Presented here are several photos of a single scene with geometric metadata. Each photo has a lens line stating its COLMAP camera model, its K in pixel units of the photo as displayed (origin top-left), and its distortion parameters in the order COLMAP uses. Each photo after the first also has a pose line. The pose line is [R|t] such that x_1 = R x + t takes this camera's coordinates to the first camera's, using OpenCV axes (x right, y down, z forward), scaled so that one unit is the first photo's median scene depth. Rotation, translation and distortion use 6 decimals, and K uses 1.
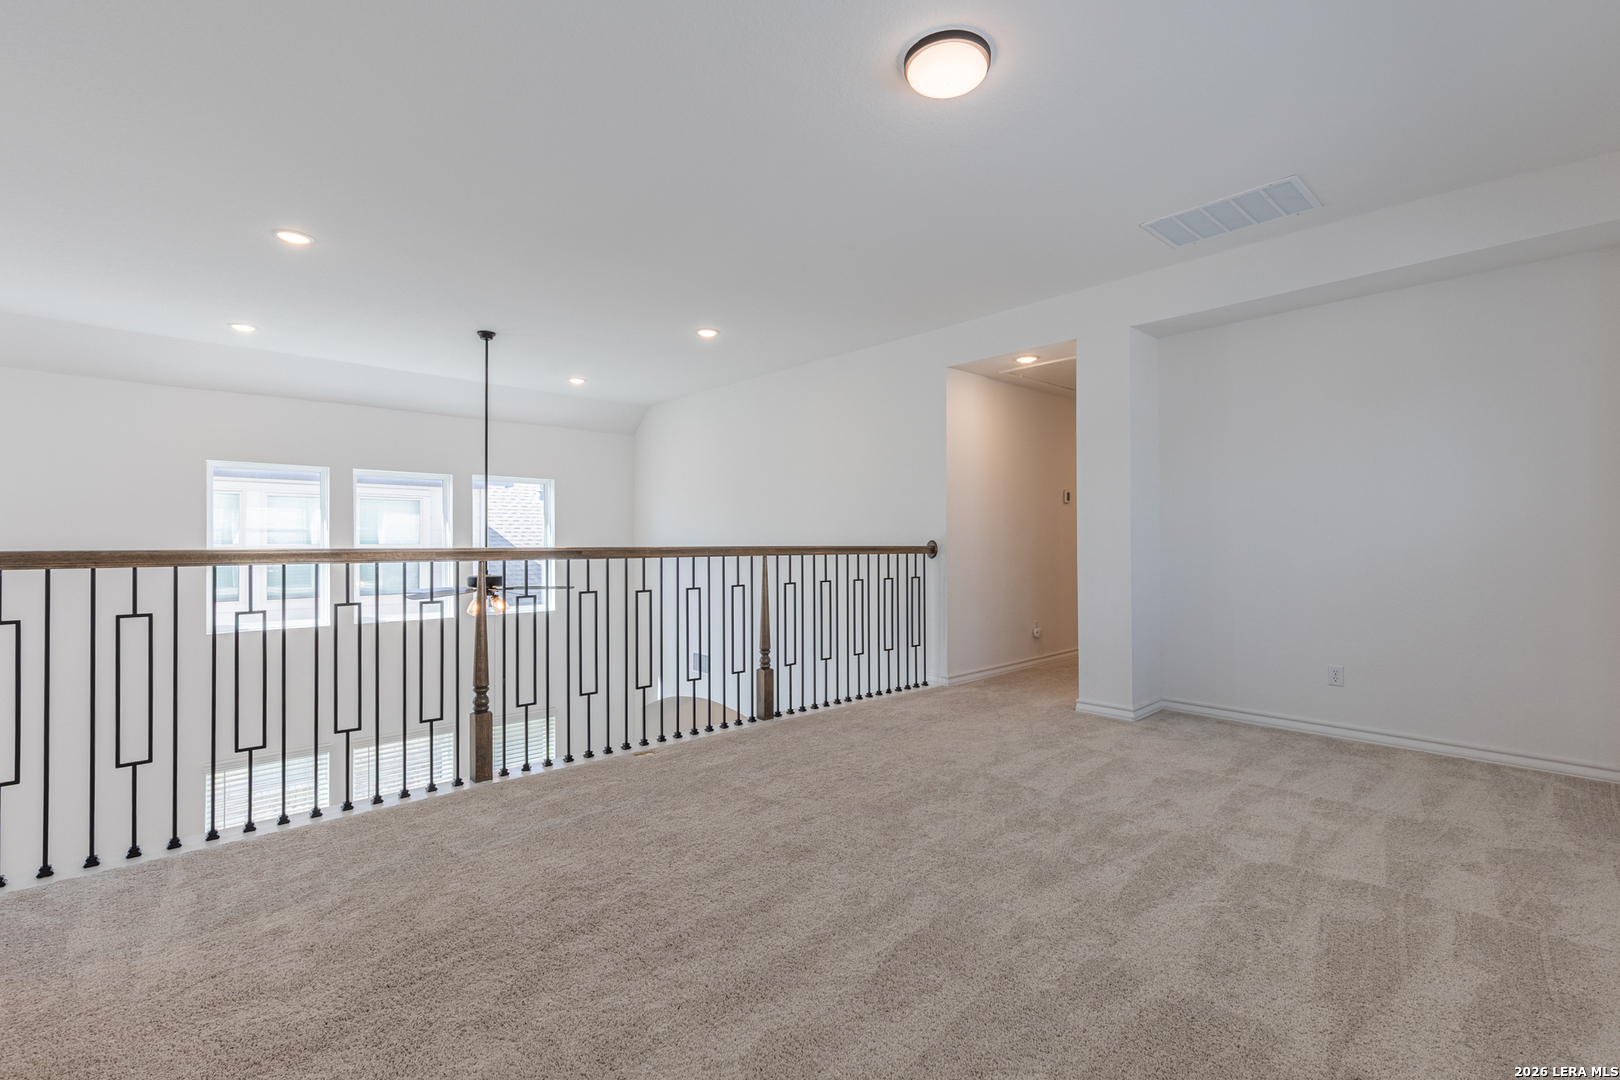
lens RADIAL K [[728.3, 0, 815.1], [0, 728.3, 536.3], [0, 0, 1]] dist [0.007295, -0.000504]
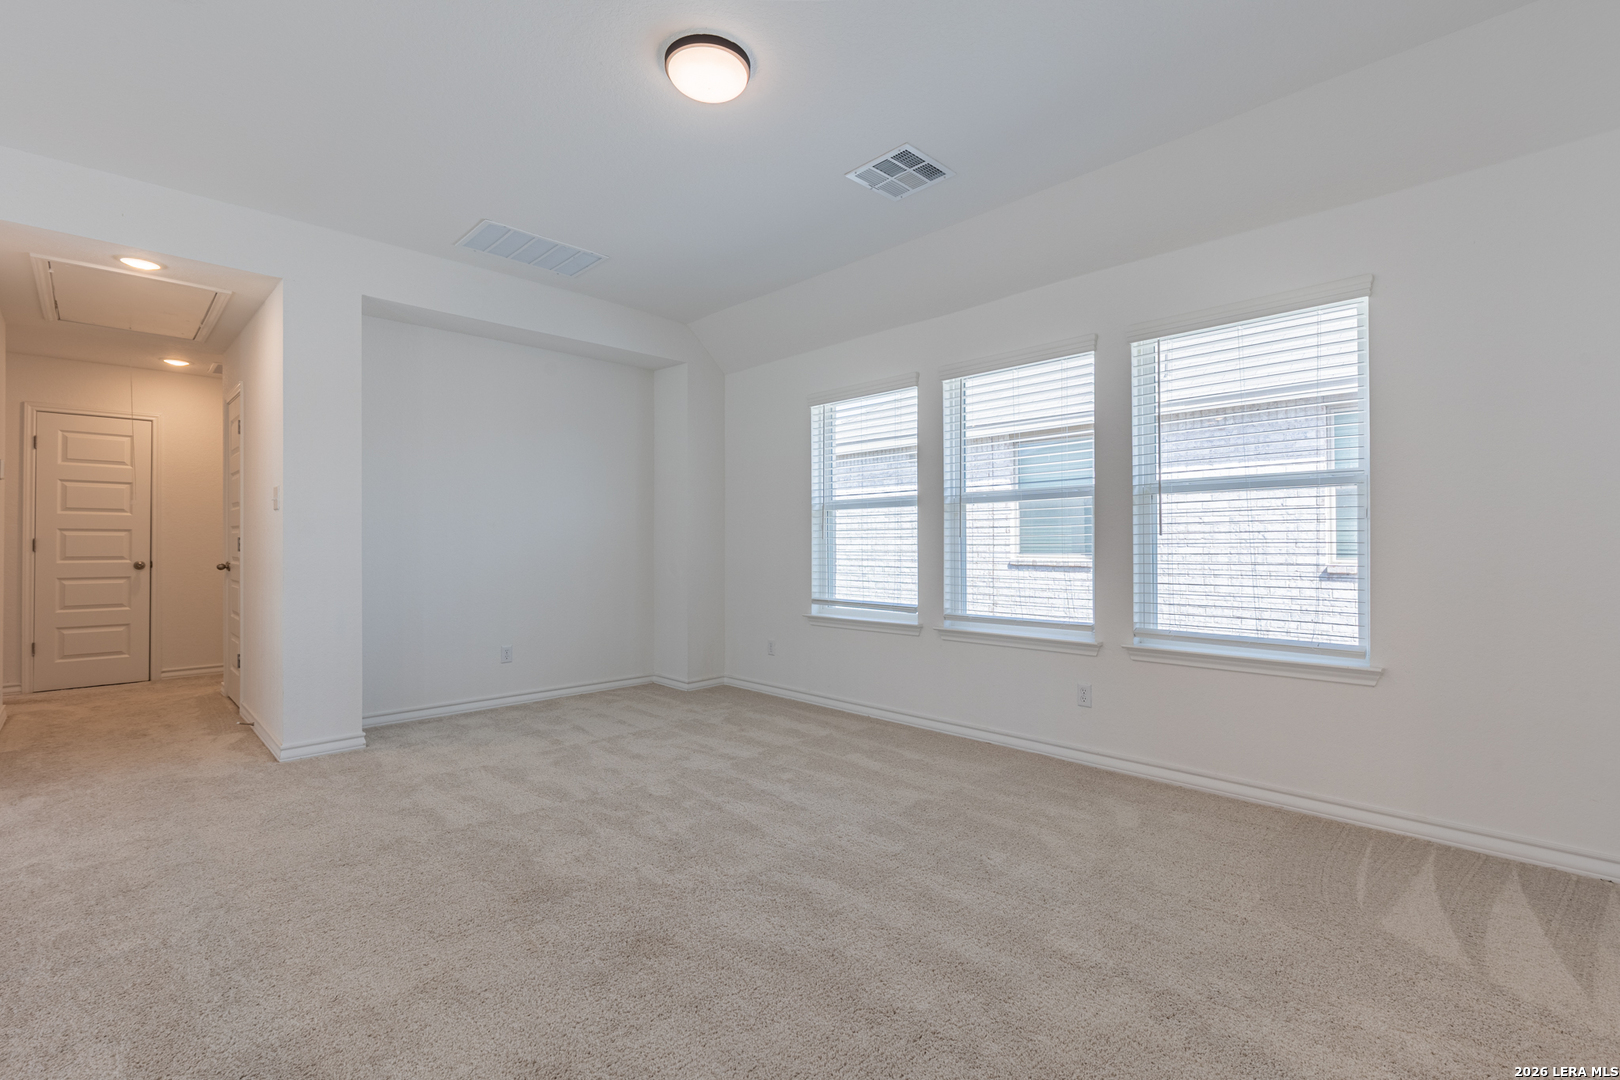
lens RADIAL K [[728.3, 0, 815.1], [0, 728.3, 536.3], [0, 0, 1]] dist [0.007295, -0.000504]
pose [[-0.026131, 0.007620, 0.999629, -0.678214], [-0.006465, 0.999949, -0.007791, 0.005007], [-0.999638, -0.006666, -0.026081, 0.719093]]
